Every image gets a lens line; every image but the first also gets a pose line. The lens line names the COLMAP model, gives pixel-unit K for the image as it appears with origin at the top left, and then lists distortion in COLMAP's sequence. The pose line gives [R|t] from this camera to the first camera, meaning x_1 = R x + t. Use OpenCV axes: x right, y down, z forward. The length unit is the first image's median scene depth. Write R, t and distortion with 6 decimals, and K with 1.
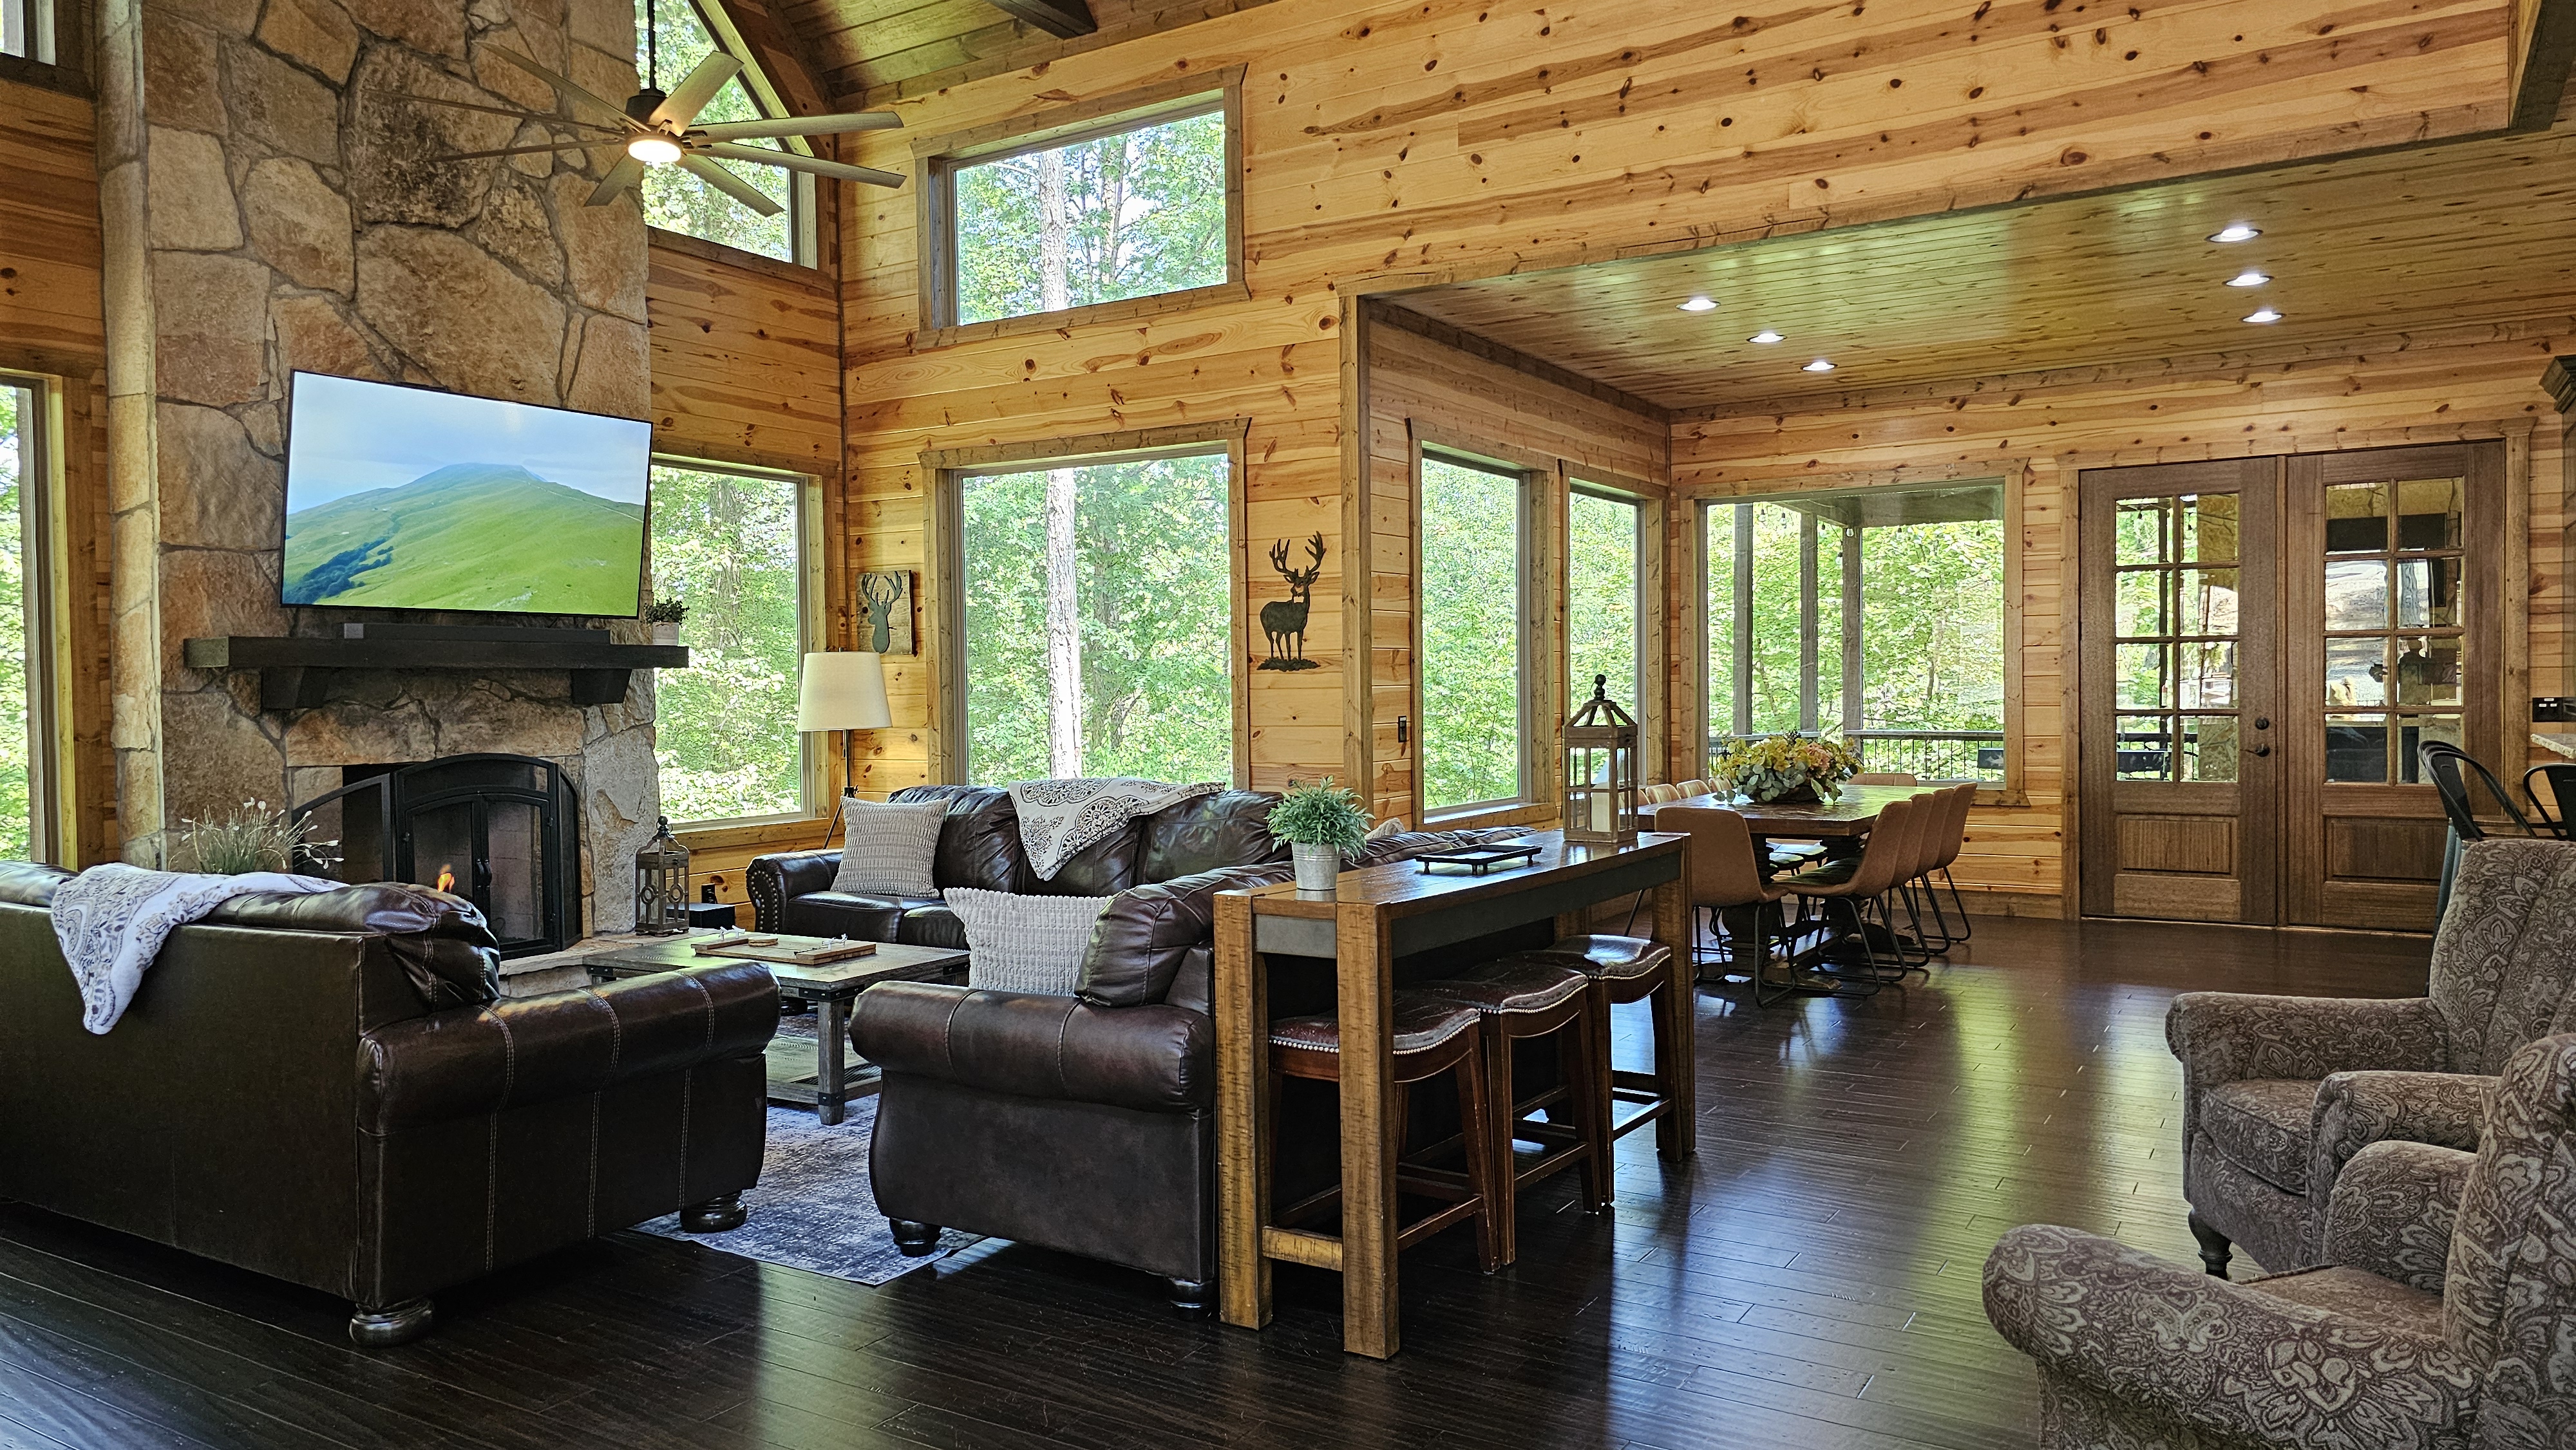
lens RADIAL K [[1720.7, 0, 1289.5], [0, 1720.7, 751.2], [0, 0, 1]] dist [0.066146, -0.065832]
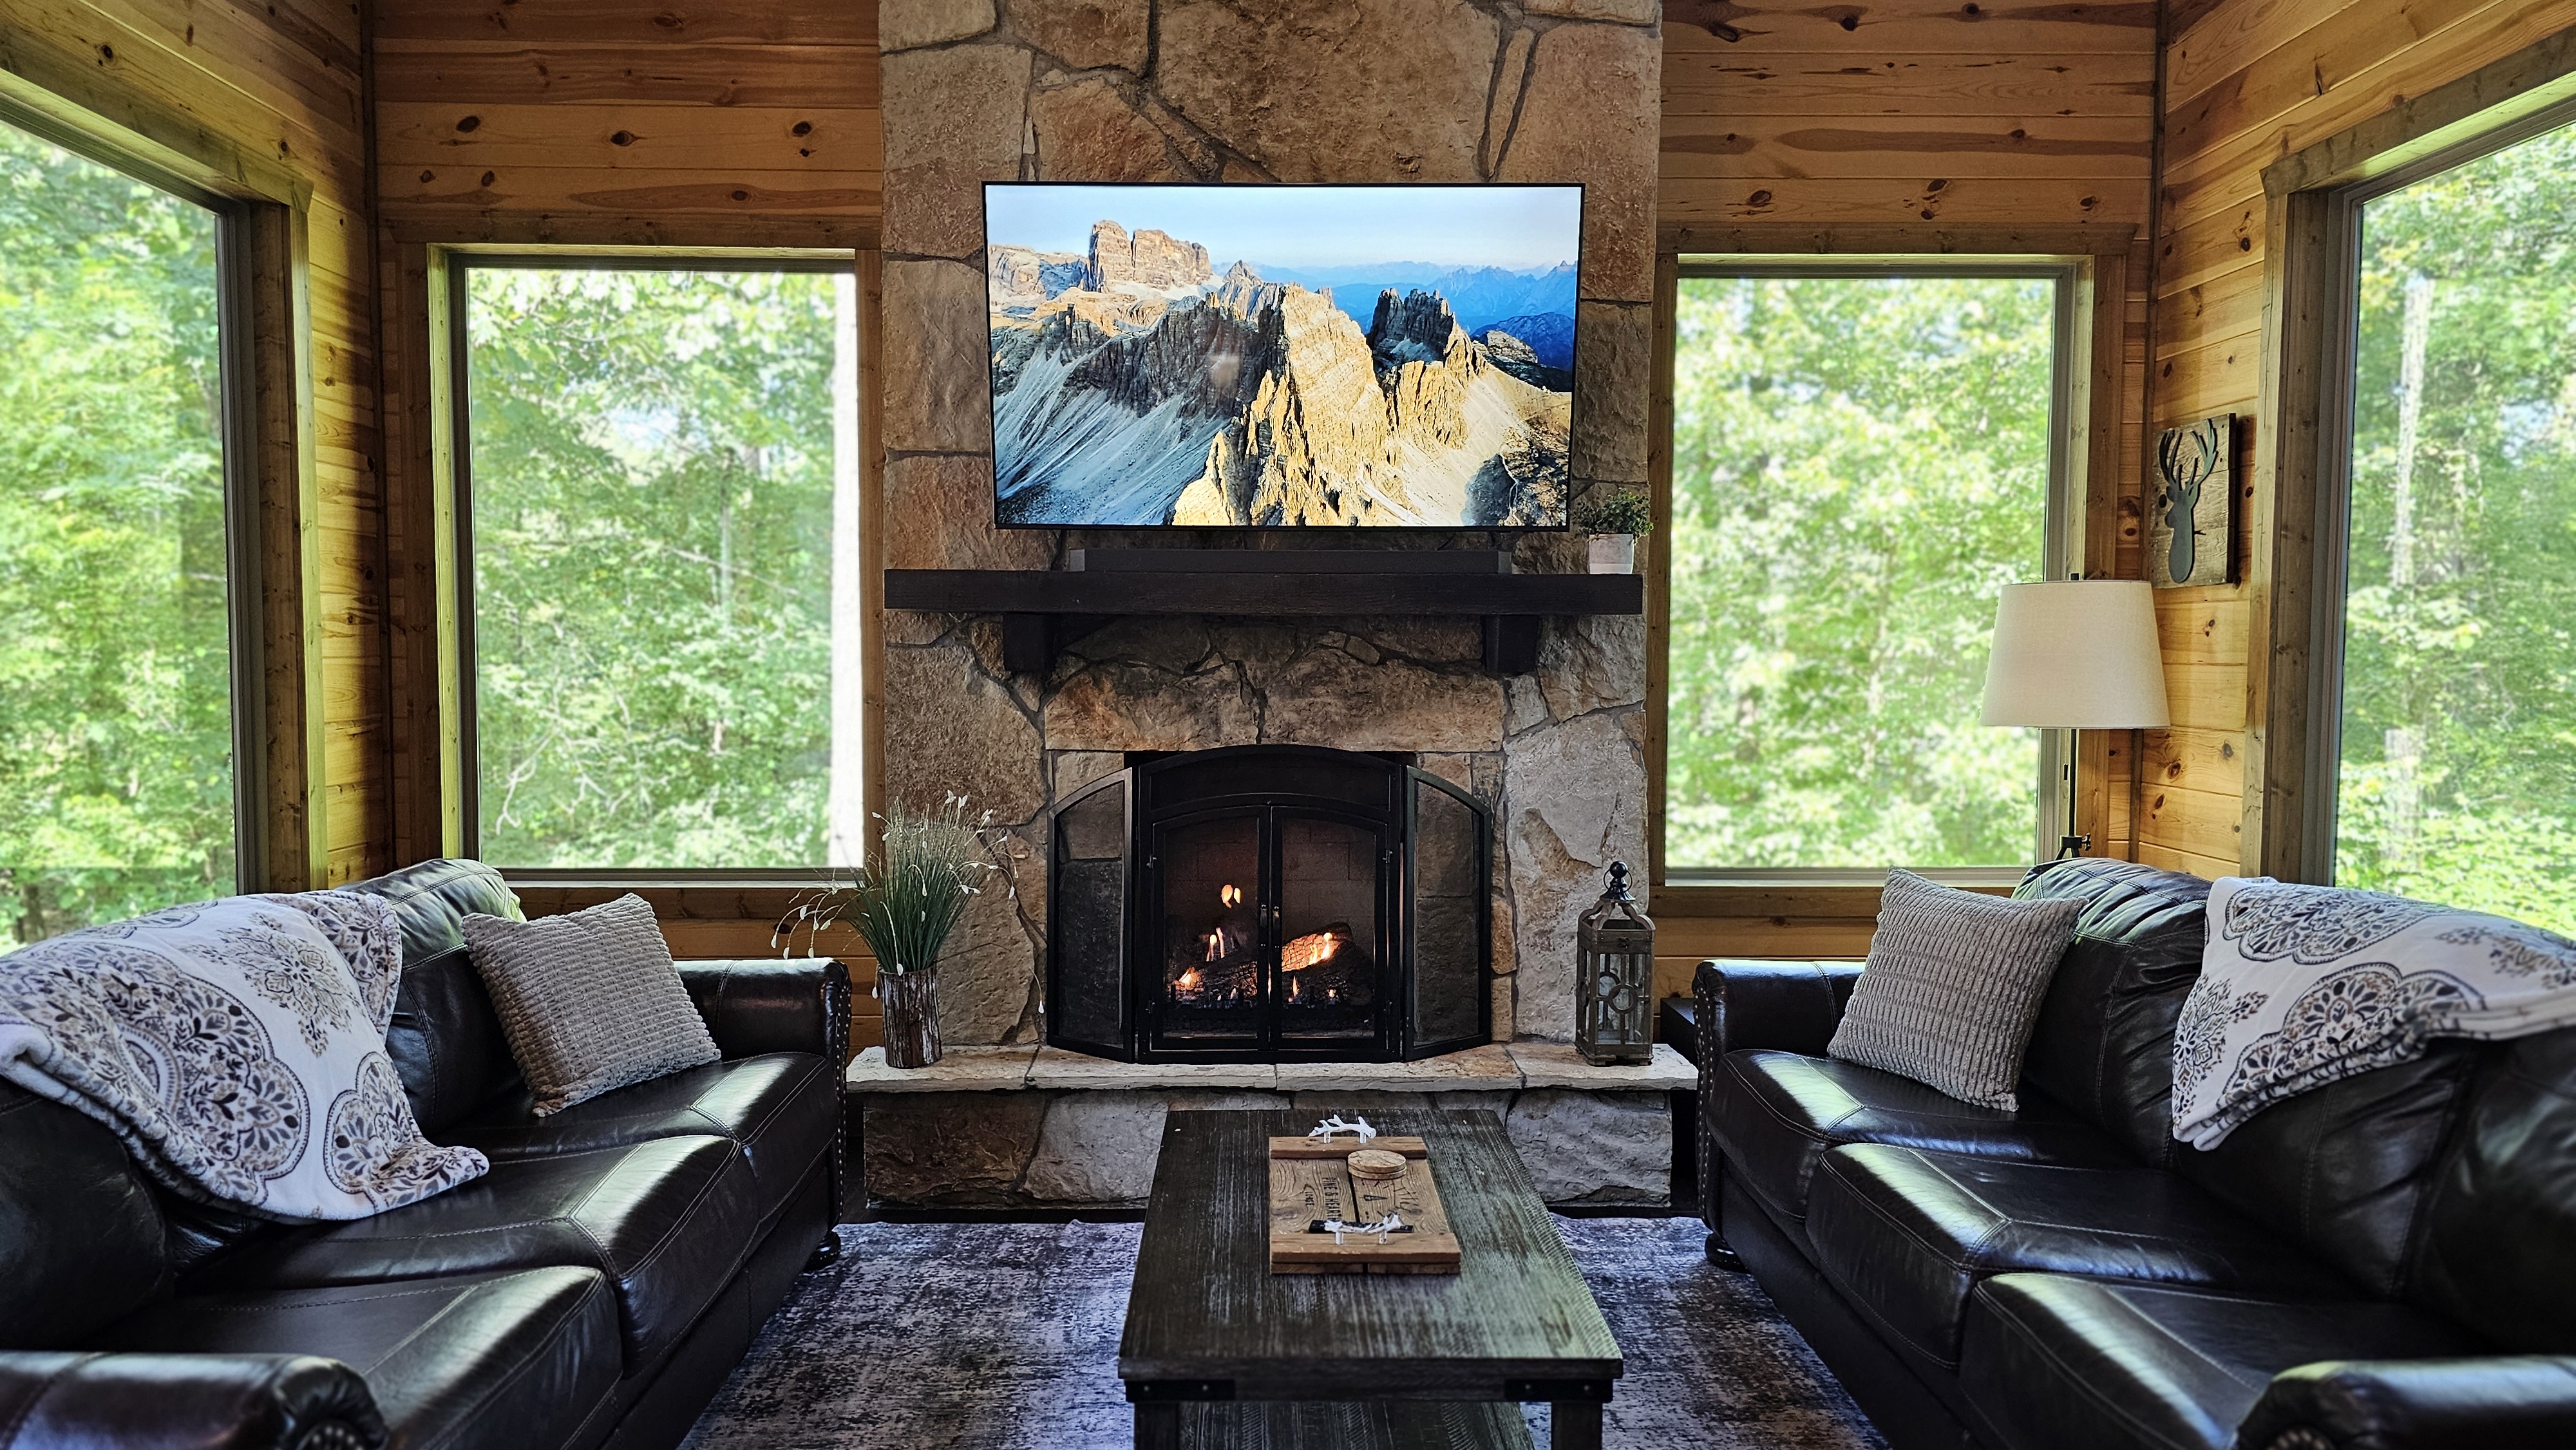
lens RADIAL K [[1720.7, 0, 1289.5], [0, 1720.7, 751.2], [0, 0, 1]] dist [0.066146, -0.065832]
pose [[0.540874, 0.064475, -0.838629, 0.077531], [-0.040710, 0.997896, 0.050463, -0.028266], [0.840118, 0.006847, 0.542361, 0.634976]]
